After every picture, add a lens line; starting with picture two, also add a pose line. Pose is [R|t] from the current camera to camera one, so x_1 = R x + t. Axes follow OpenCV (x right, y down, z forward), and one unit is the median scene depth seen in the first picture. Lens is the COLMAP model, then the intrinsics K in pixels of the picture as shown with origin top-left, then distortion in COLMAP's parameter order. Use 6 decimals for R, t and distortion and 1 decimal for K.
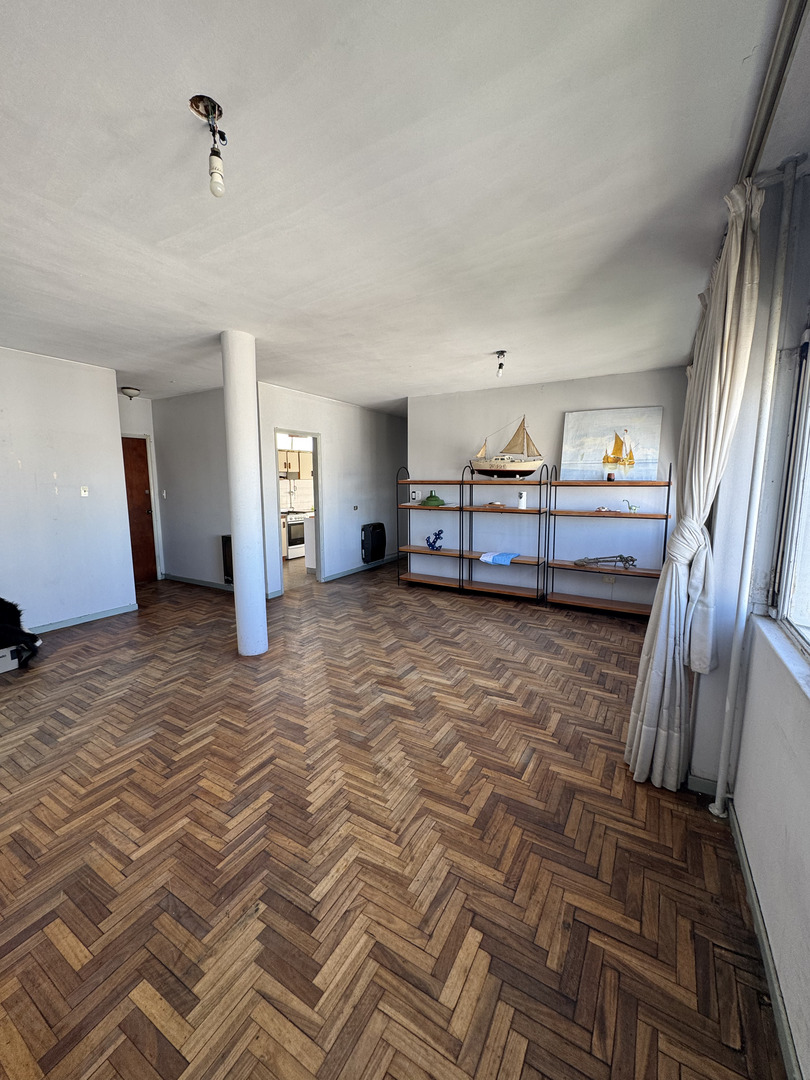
lens RADIAL K [[428.8, 0, 404.9], [0, 428.8, 539.5], [0, 0, 1]] dist [-0.004006, 0.000780]
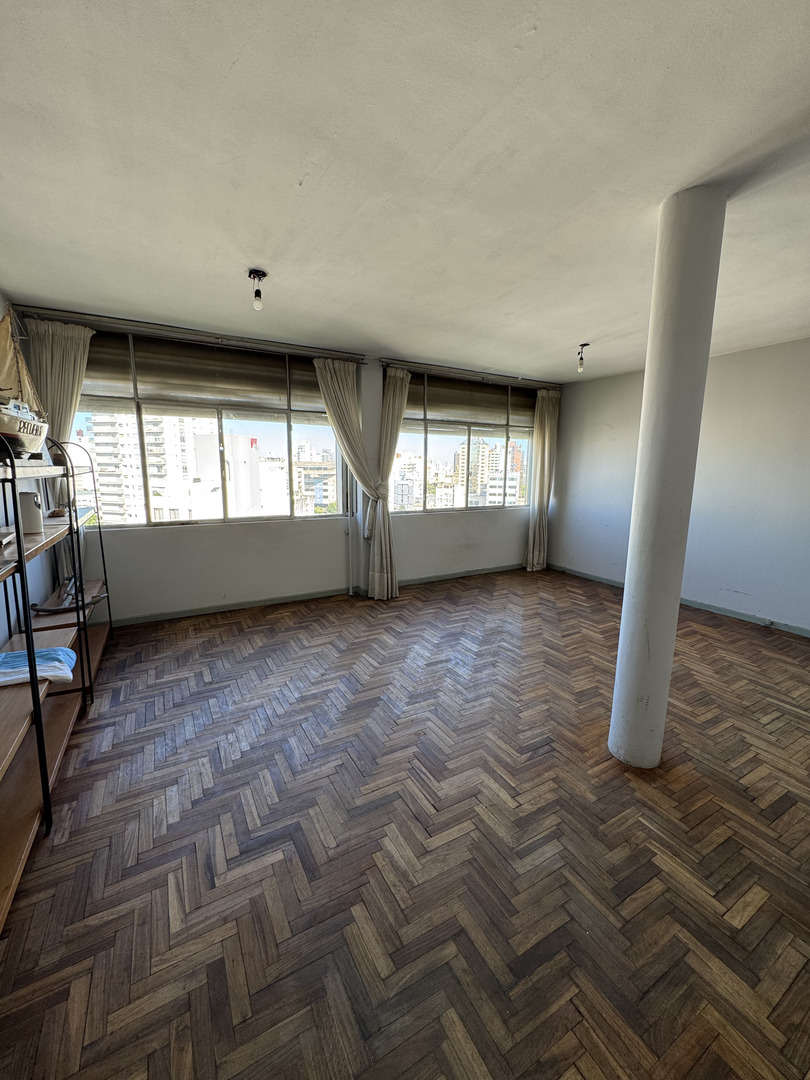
lens RADIAL K [[428.8, 0, 404.9], [0, 428.8, 539.5], [0, 0, 1]] dist [-0.004006, 0.000780]
pose [[-0.865657, -0.091464, 0.492212, -0.367094], [0.061070, 0.956536, 0.285150, -0.235980], [-0.496899, 0.276901, -0.822446, 1.680254]]
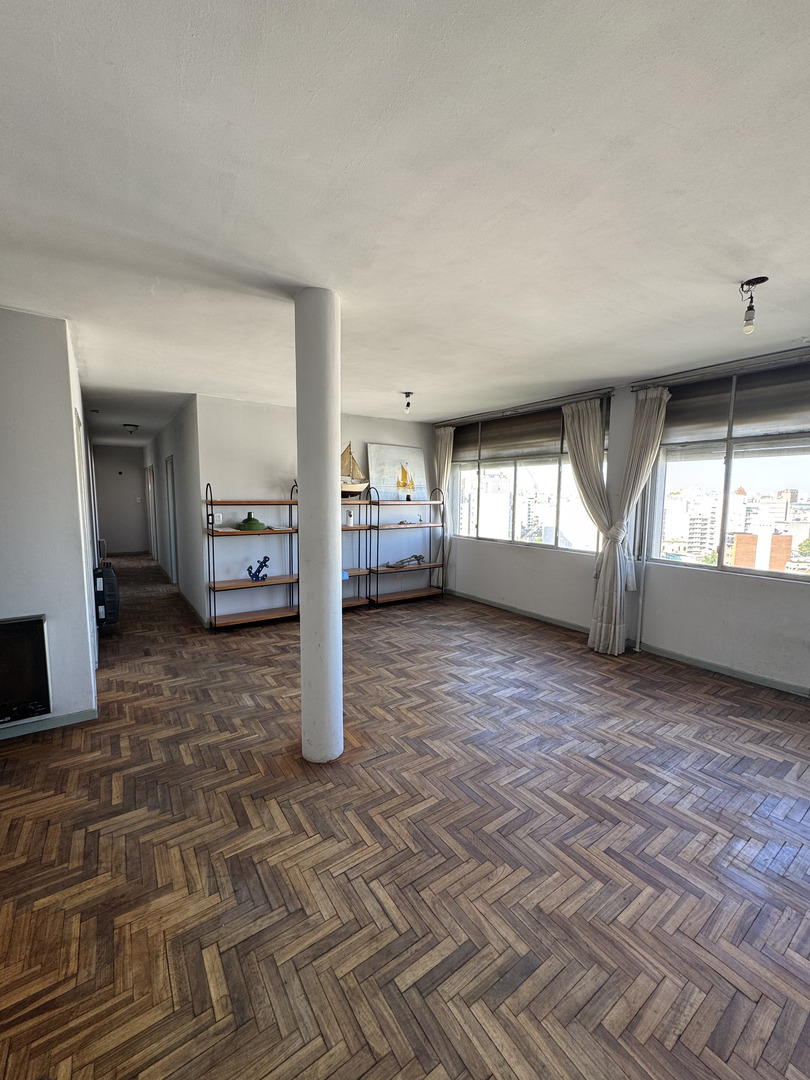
lens RADIAL K [[428.8, 0, 404.9], [0, 428.8, 539.5], [0, 0, 1]] dist [-0.004006, 0.000780]
pose [[0.416364, -0.090250, 0.904708, -0.954318], [0.117751, 0.992033, 0.044770, -0.101120], [-0.901541, 0.087889, 0.423674, 0.594040]]
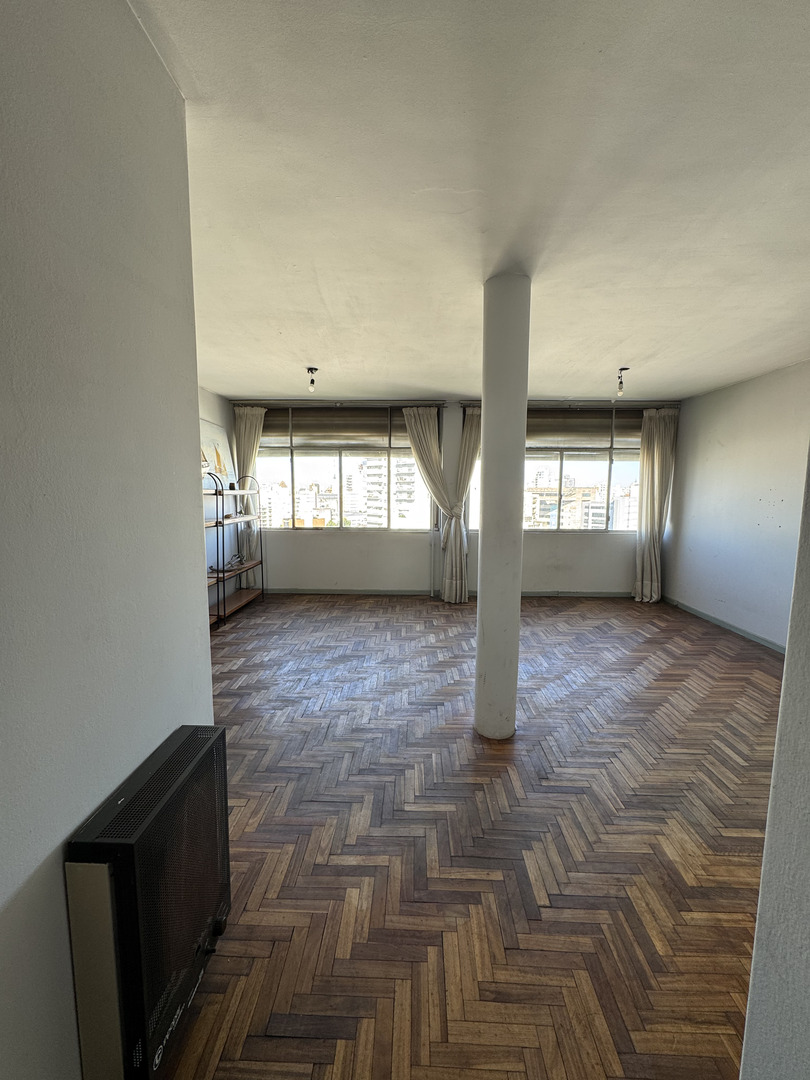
lens RADIAL K [[428.8, 0, 404.9], [0, 428.8, 539.5], [0, 0, 1]] dist [-0.004006, 0.000780]
pose [[-0.487643, -0.100754, 0.867210, -0.924561], [0.116062, 0.977021, 0.178775, -0.203707], [-0.865294, 0.187829, -0.464744, 1.493861]]
